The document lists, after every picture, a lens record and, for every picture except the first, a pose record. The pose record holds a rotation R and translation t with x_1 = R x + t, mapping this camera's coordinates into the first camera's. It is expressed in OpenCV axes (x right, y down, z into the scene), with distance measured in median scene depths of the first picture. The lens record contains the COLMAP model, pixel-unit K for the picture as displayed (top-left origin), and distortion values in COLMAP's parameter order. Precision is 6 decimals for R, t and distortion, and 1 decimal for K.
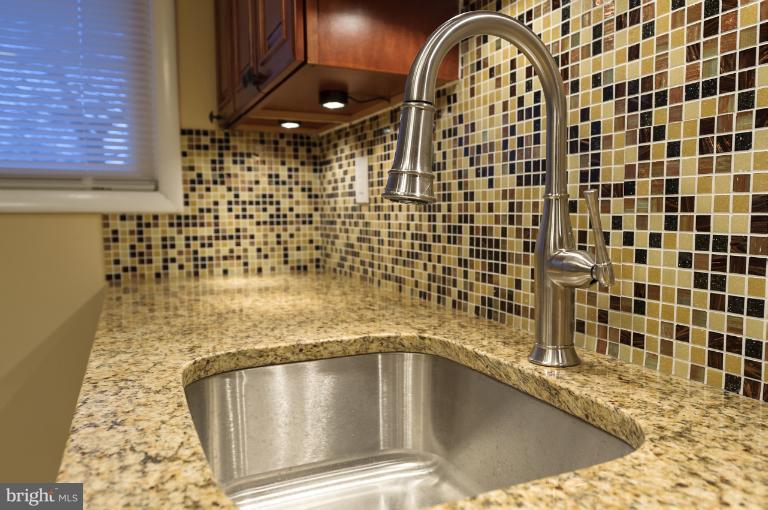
lens RADIAL K [[579.8, 0, 419.3], [0, 579.8, 256.0], [0, 0, 1]] dist [0.019997, -0.000520]
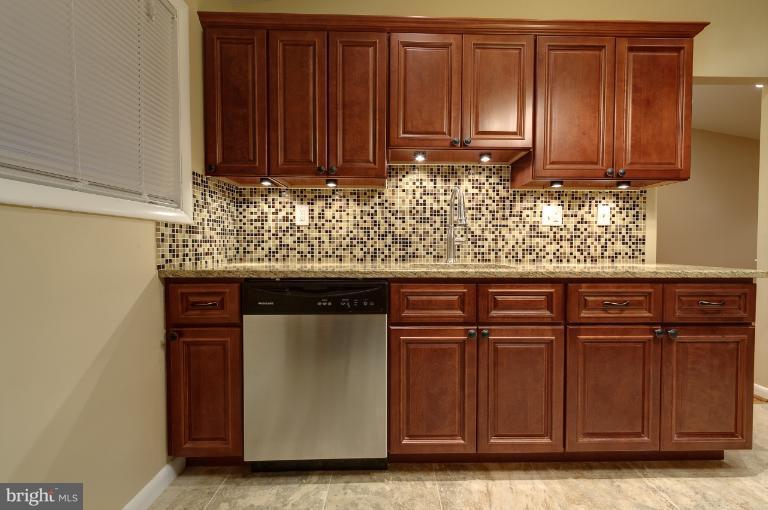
lens RADIAL K [[312.3, 0, 376.7], [0, 312.3, 254.2], [0, 0, 1]] dist [0.007959, -0.002777]
pose [[0.428823, -0.018405, 0.903201, -1.503204], [0.063440, 0.997938, -0.009785, 0.070099], [-0.901158, 0.061495, 0.429106, 0.327631]]
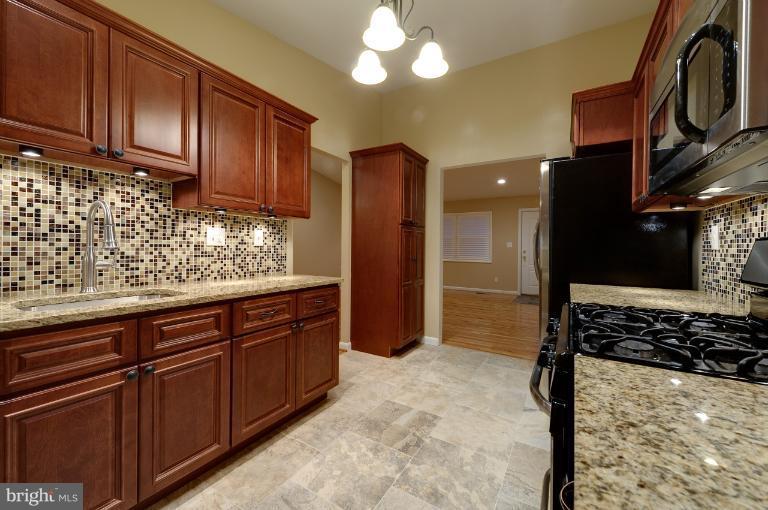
lens RADIAL K [[312.3, 0, 407.3], [0, 312.3, 249.5], [0, 0, 1]] dist [0.007959, -0.002777]
pose [[-0.592065, -0.007496, 0.805856, -1.710575], [0.050627, 0.997636, 0.046476, -0.051010], [-0.804299, 0.068315, -0.590285, 0.375086]]
